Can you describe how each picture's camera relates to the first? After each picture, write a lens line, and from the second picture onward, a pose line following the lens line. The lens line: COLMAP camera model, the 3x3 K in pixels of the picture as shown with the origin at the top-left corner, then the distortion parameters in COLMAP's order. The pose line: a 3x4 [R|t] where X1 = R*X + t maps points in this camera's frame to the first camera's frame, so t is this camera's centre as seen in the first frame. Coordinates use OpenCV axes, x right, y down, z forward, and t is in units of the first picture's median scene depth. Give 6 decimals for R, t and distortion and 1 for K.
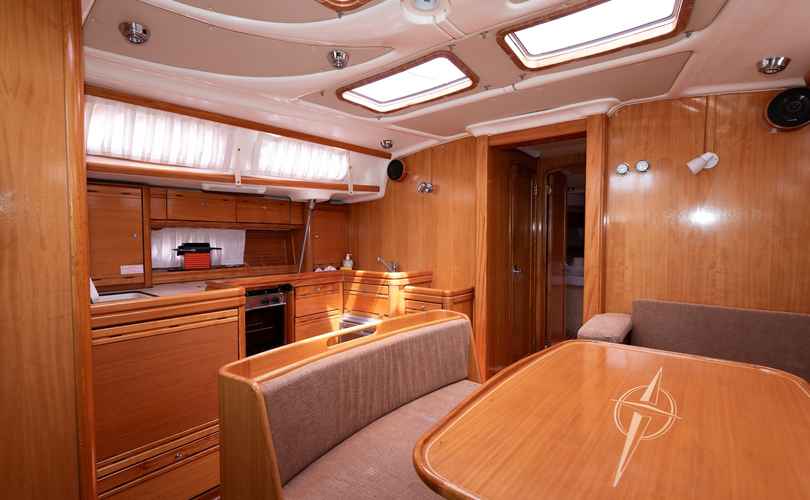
lens RADIAL K [[391.8, 0, 412.4], [0, 391.8, 251.8], [0, 0, 1]] dist [-0.001305, -0.000305]
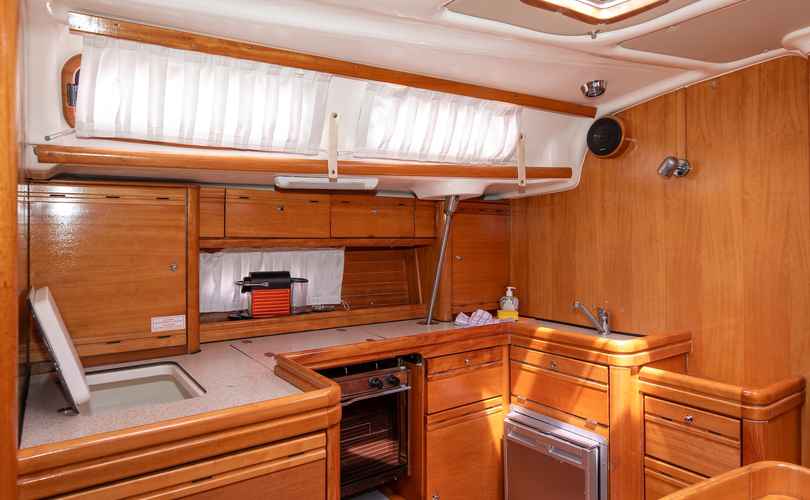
lens RADIAL K [[544.4, 0, 408.0], [0, 544.4, 217.6], [0, 0, 1]] dist [-0.000756, -0.001156]
pose [[0.958252, -0.014895, -0.285537, -0.098656], [-0.005512, 0.997494, -0.070532, -0.048397], [0.285872, 0.069162, 0.955769, 0.238036]]
